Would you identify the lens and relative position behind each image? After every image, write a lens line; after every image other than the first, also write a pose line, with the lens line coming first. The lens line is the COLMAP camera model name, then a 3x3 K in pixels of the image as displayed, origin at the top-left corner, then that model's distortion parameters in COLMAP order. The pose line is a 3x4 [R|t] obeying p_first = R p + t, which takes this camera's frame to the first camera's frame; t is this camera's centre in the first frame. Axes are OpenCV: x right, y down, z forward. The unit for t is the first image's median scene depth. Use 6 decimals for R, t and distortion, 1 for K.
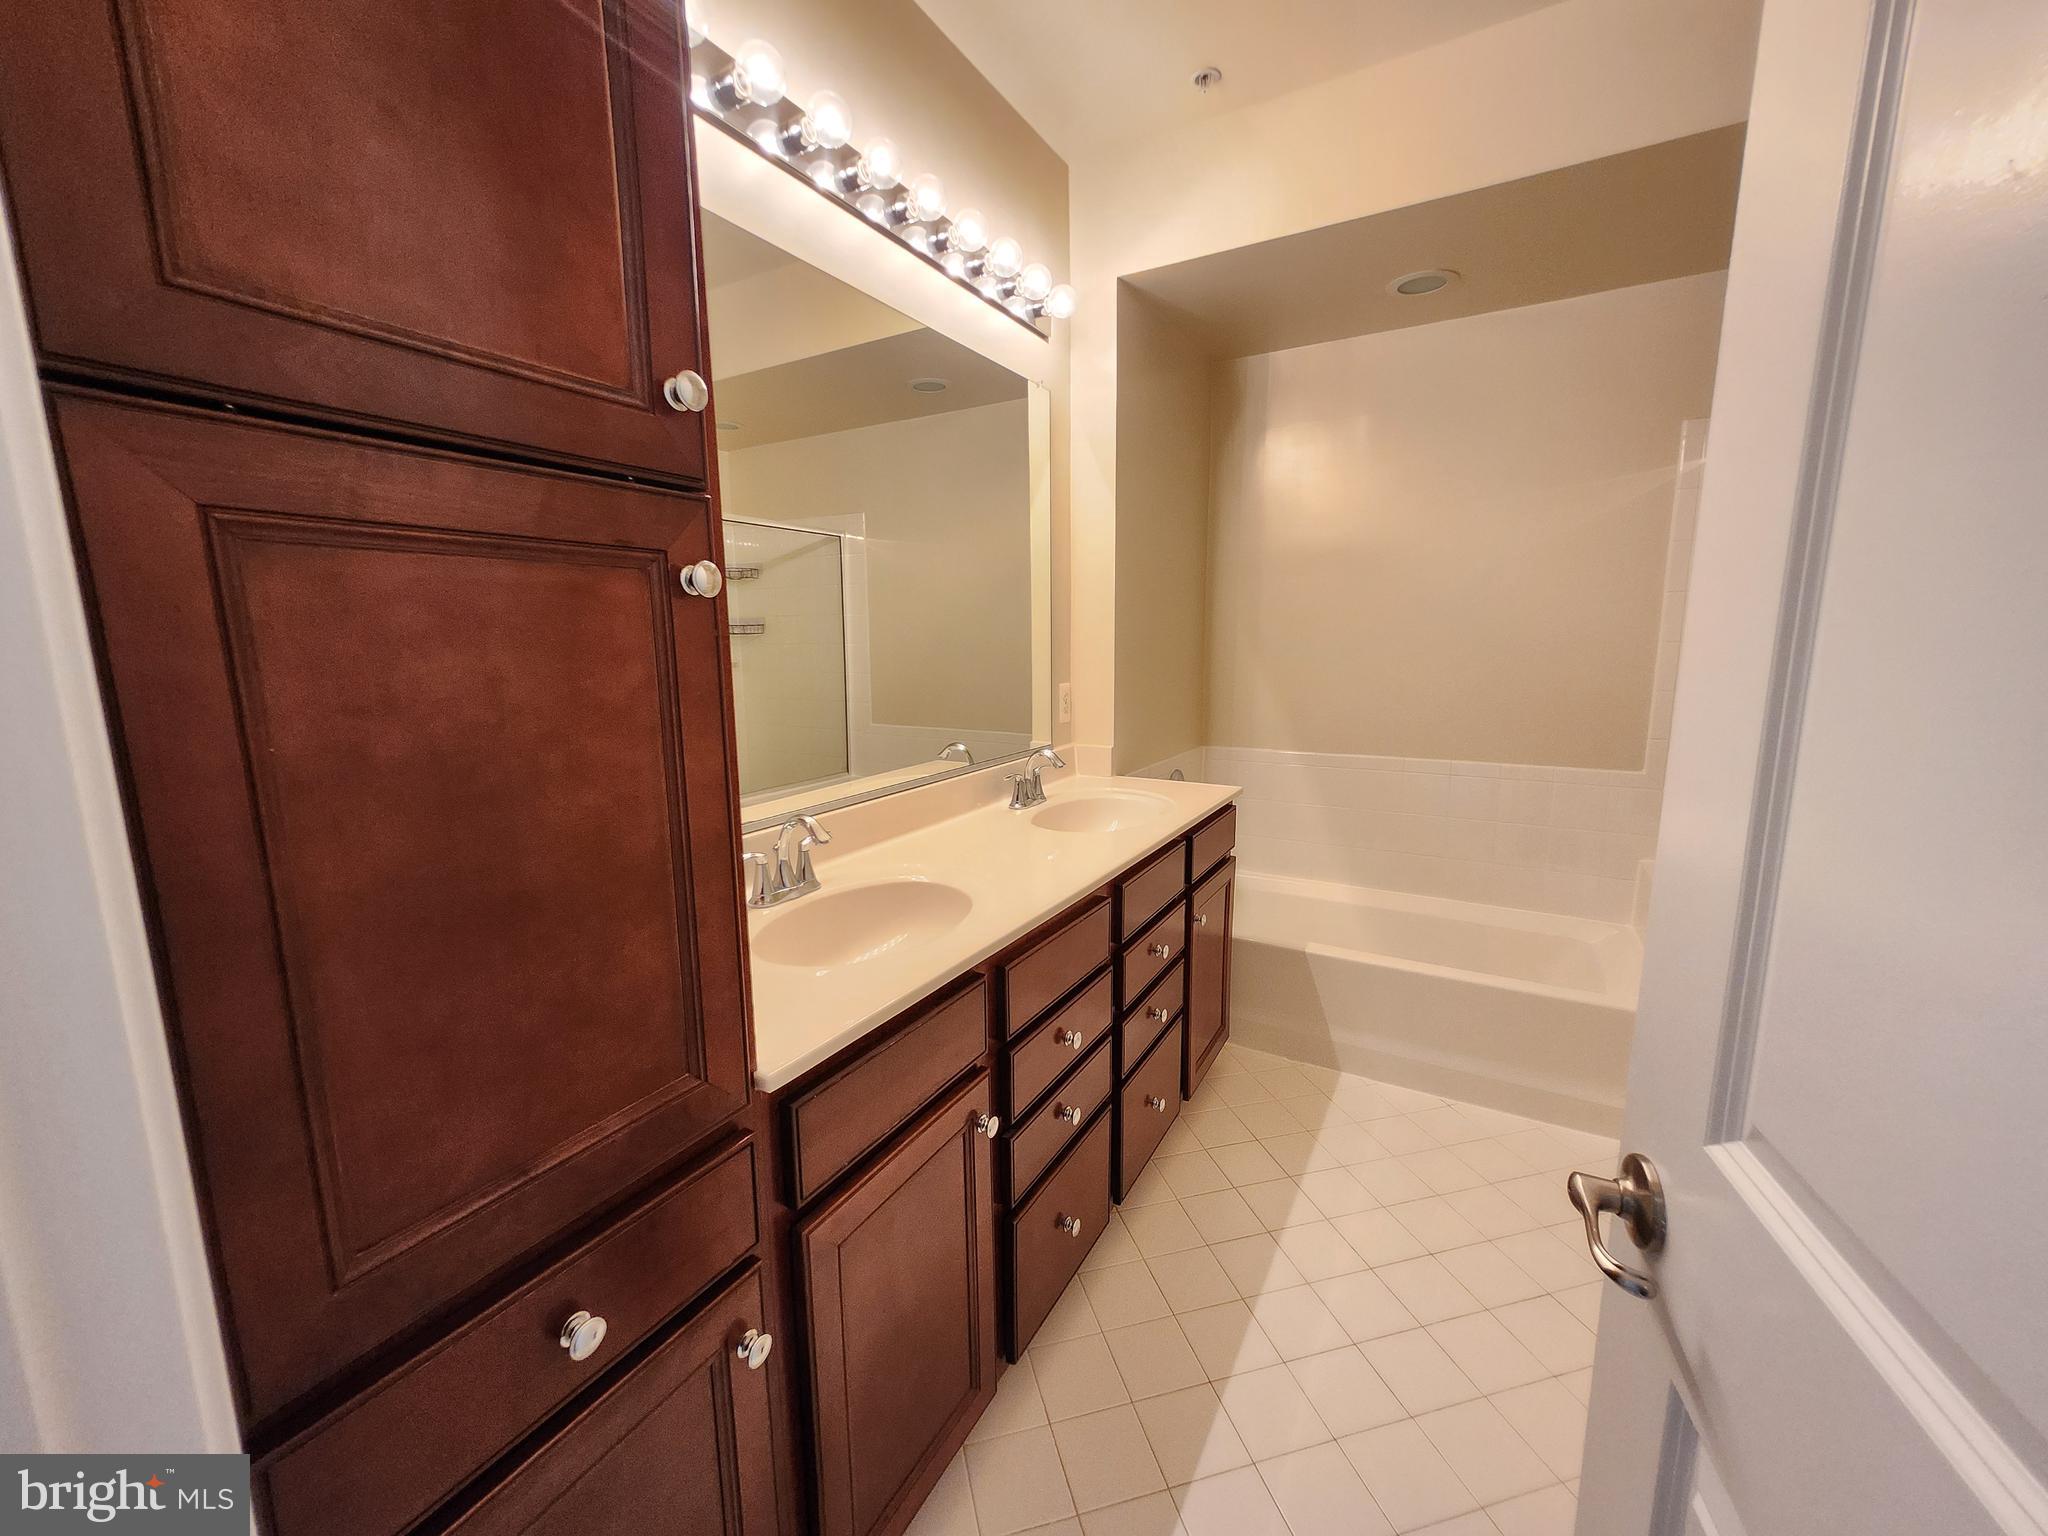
lens RADIAL K [[806.3, 0, 1014.5], [0, 806.3, 767.0], [0, 0, 1]] dist [-0.002364, -0.000607]
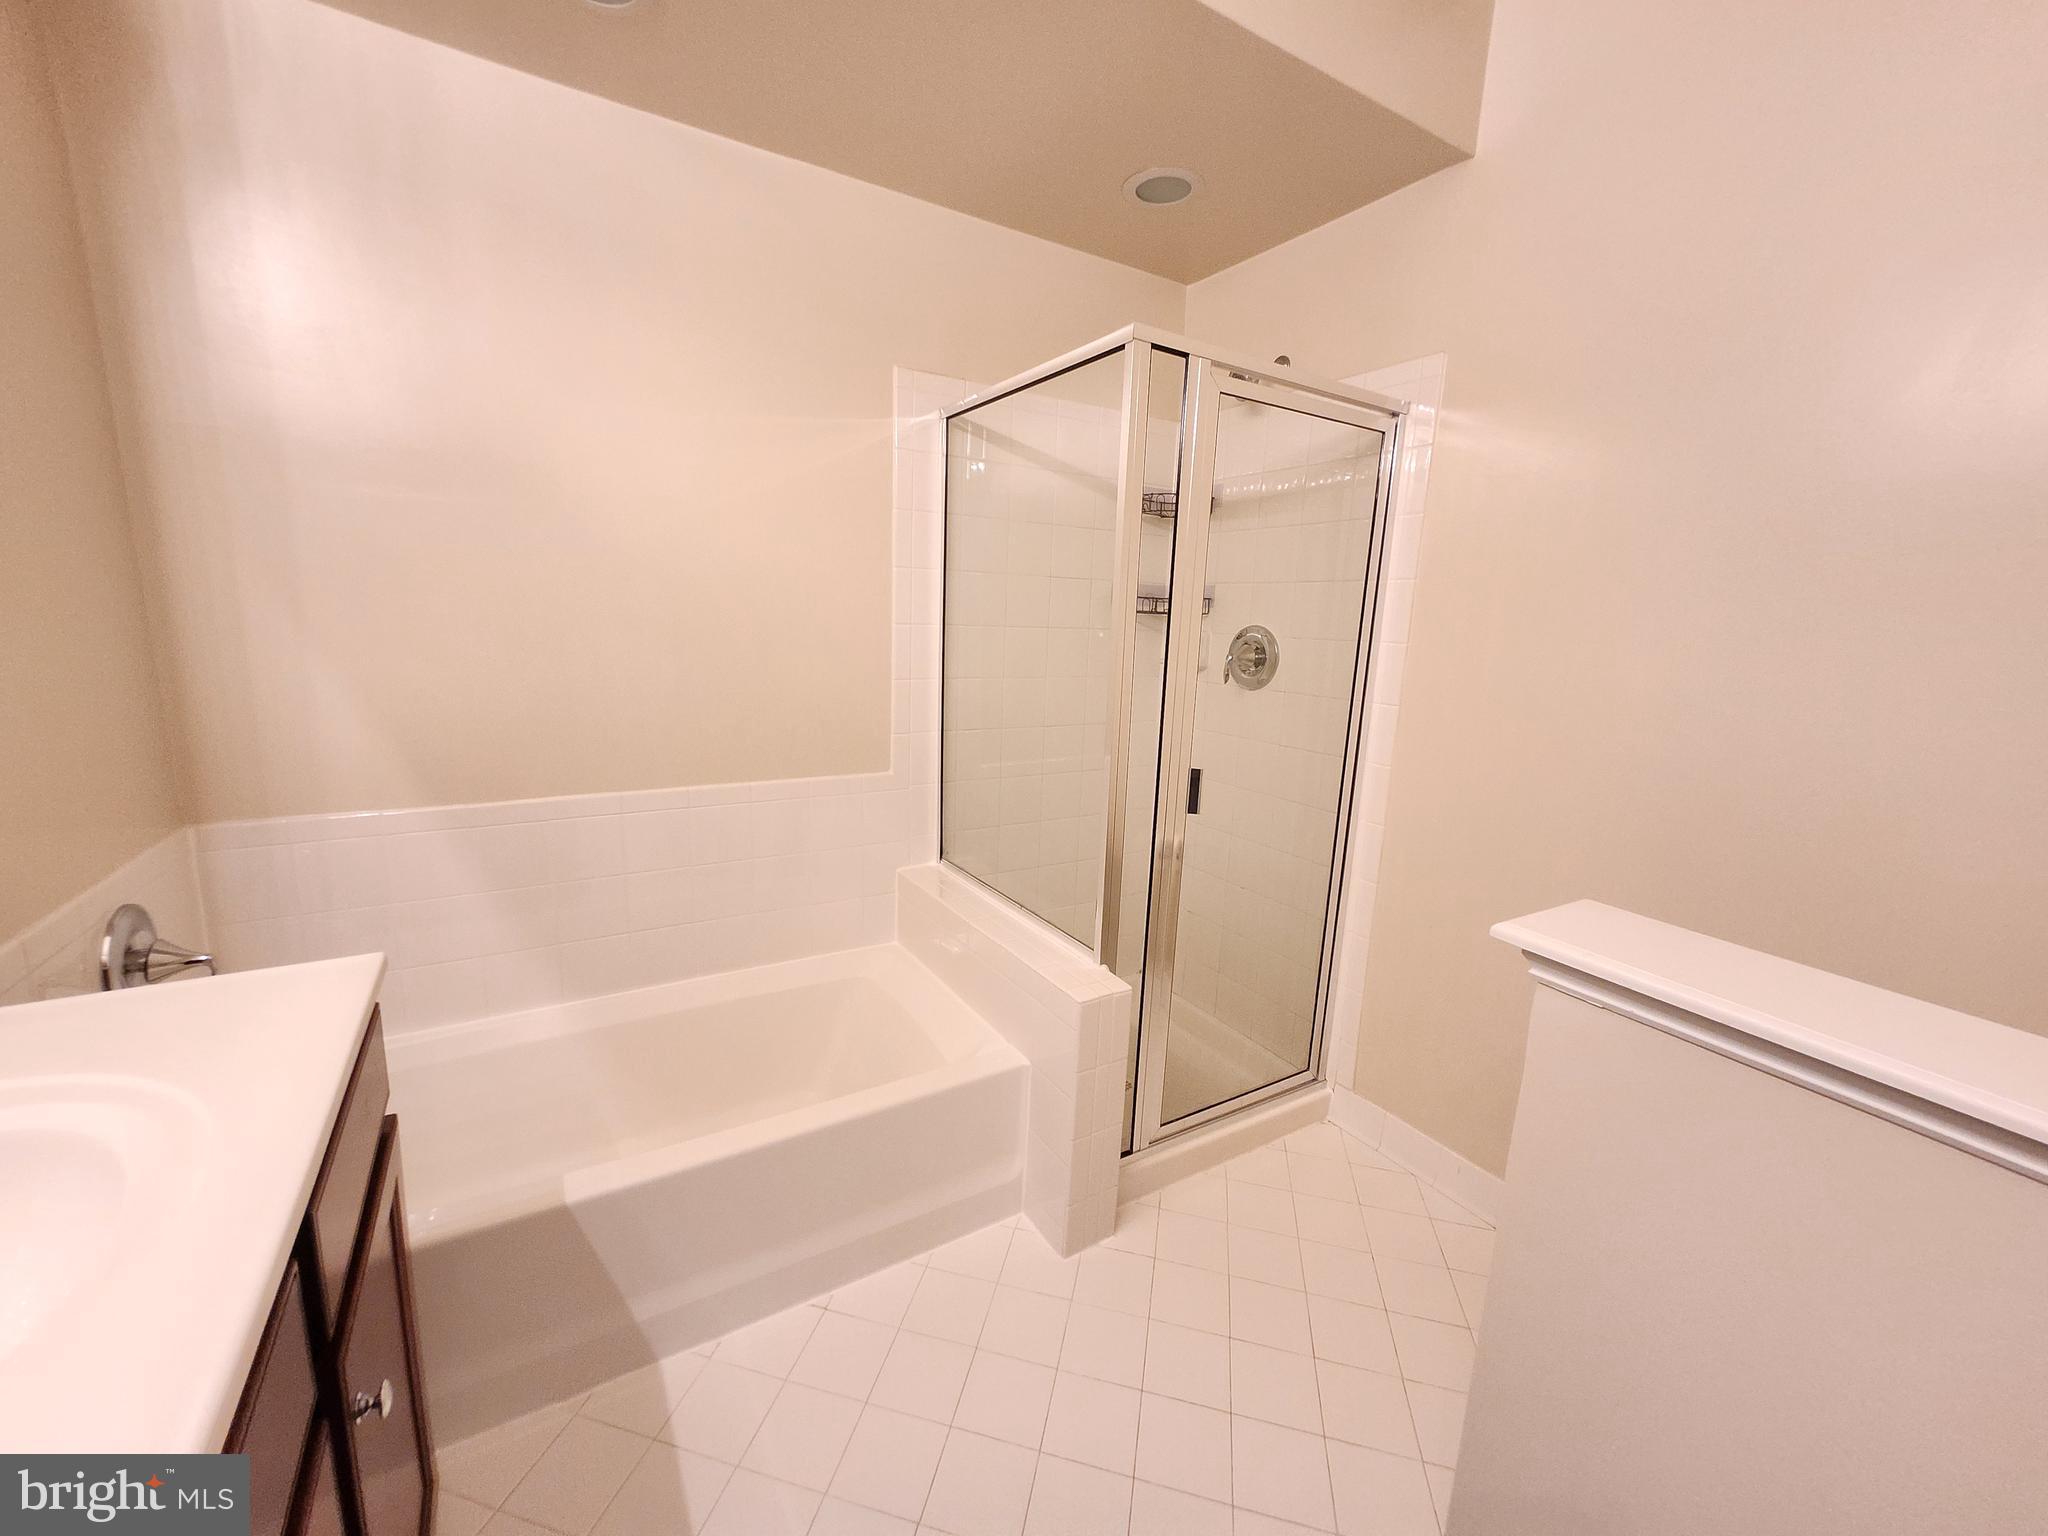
lens RADIAL K [[806.3, 0, 1014.5], [0, 806.3, 767.0], [0, 0, 1]] dist [-0.002364, -0.000607]
pose [[0.460083, -0.137025, 0.877239, 0.147478], [0.101847, 0.989643, 0.101167, -0.158476], [-0.882015, 0.042799, 0.469273, 0.981193]]
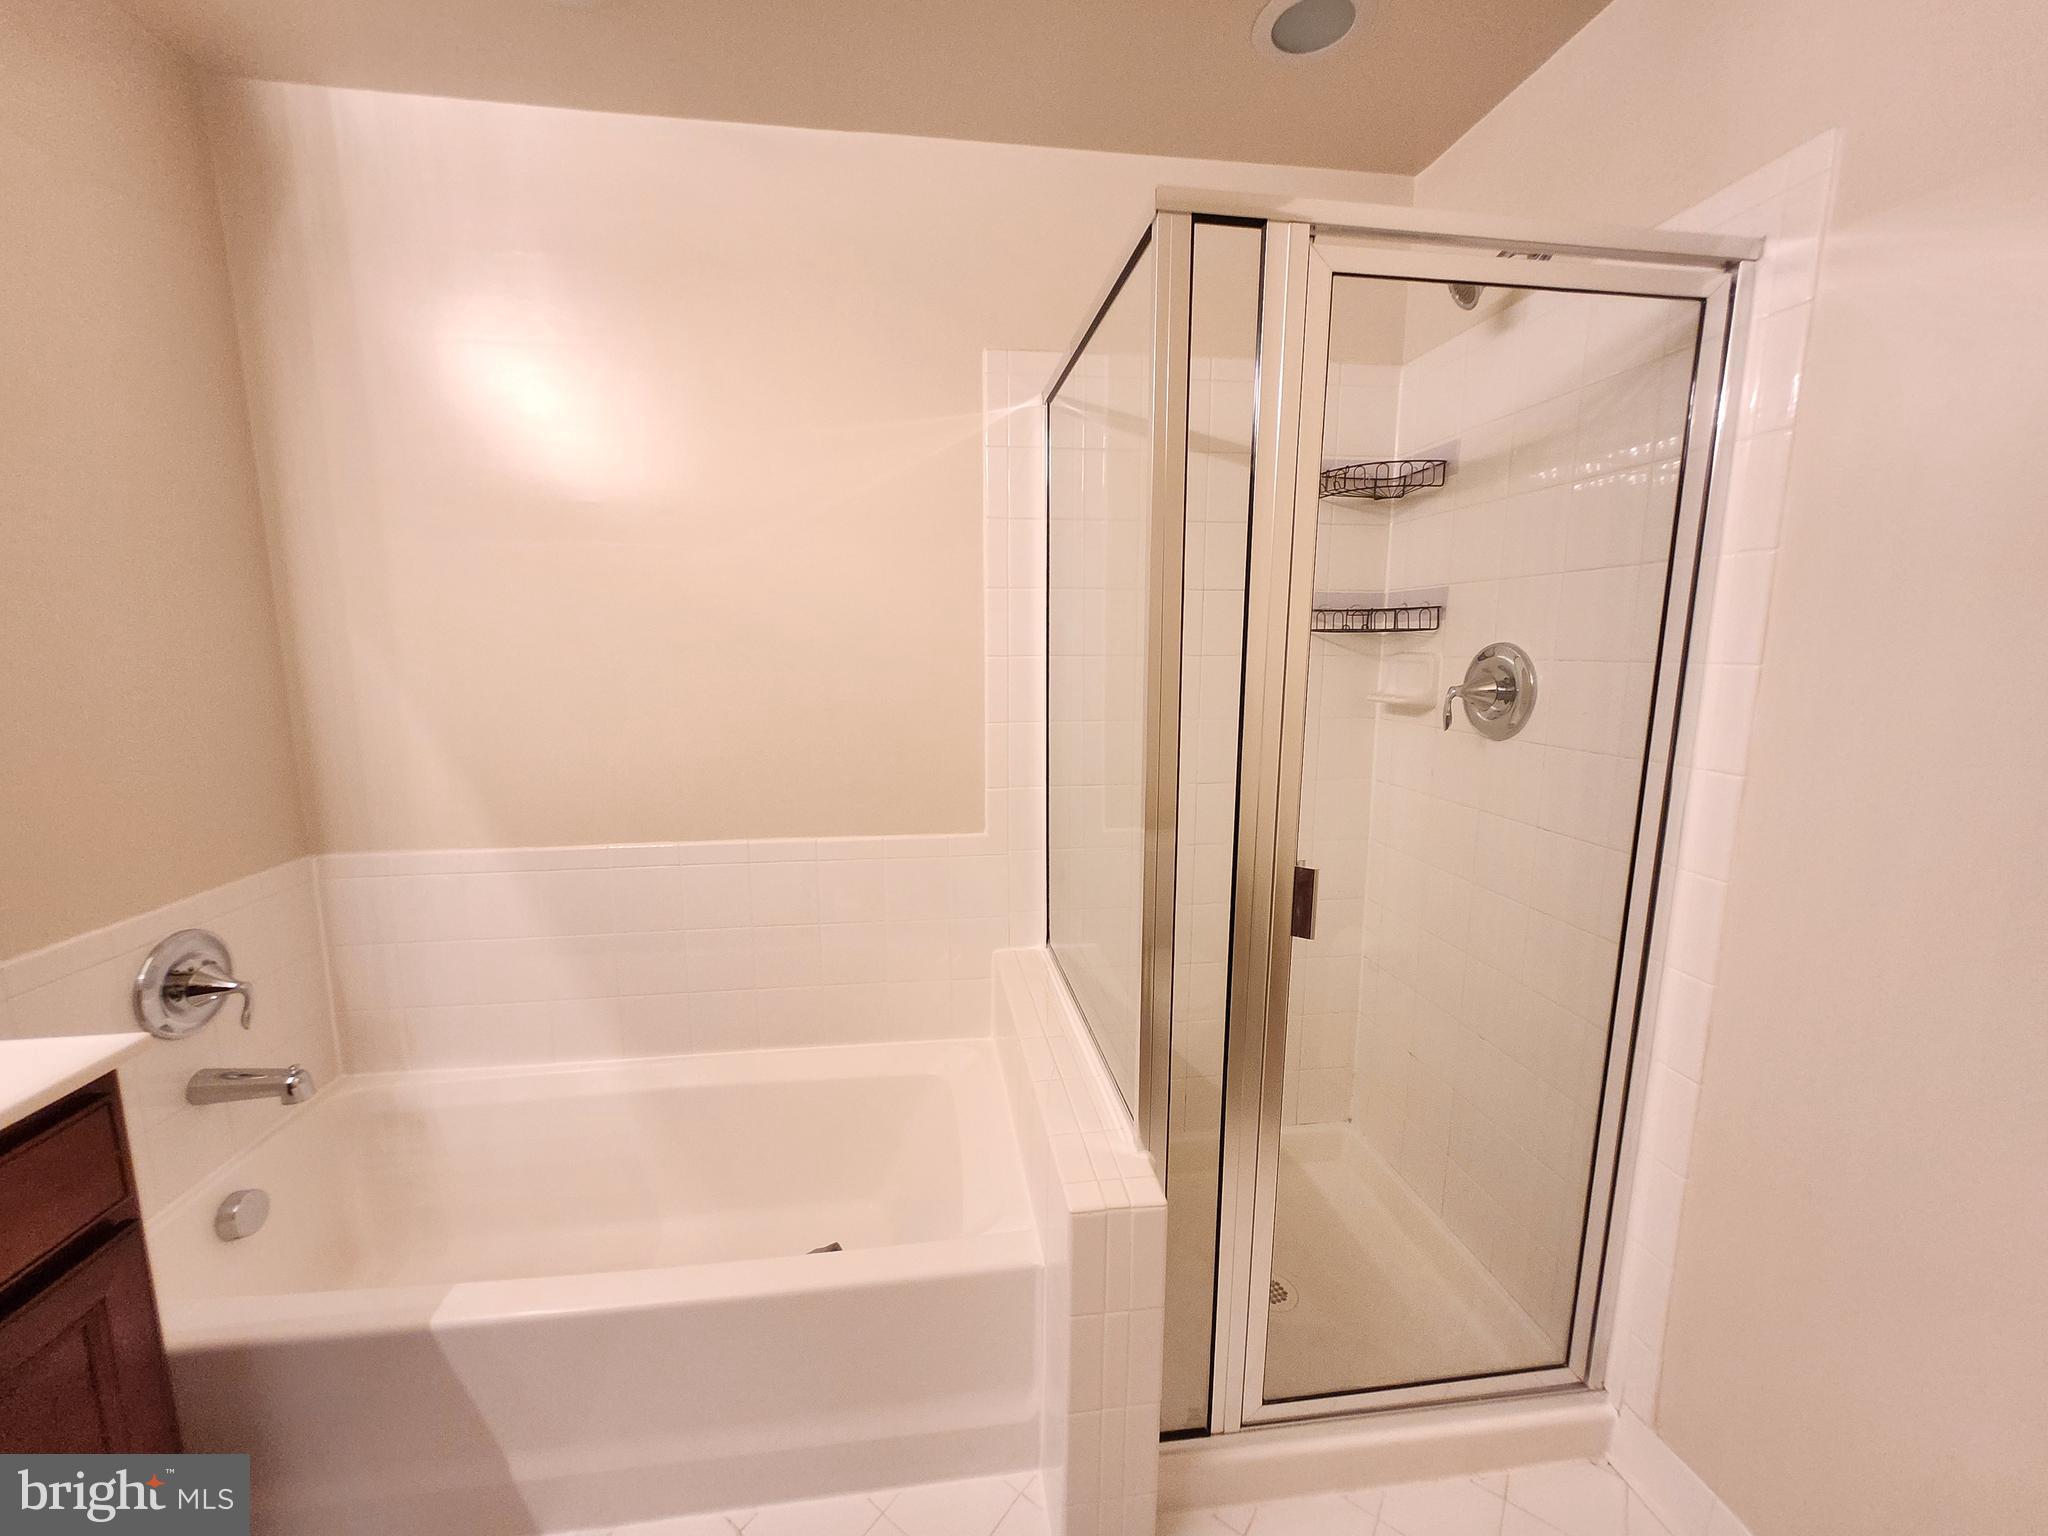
lens RADIAL K [[806.3, 0, 1014.5], [0, 806.3, 767.0], [0, 0, 1]] dist [-0.002364, -0.000607]
pose [[0.778420, -0.083397, 0.622179, 0.737458], [0.091330, 0.995636, 0.019190, -0.138994], [-0.621064, 0.041885, 0.782640, 0.854075]]
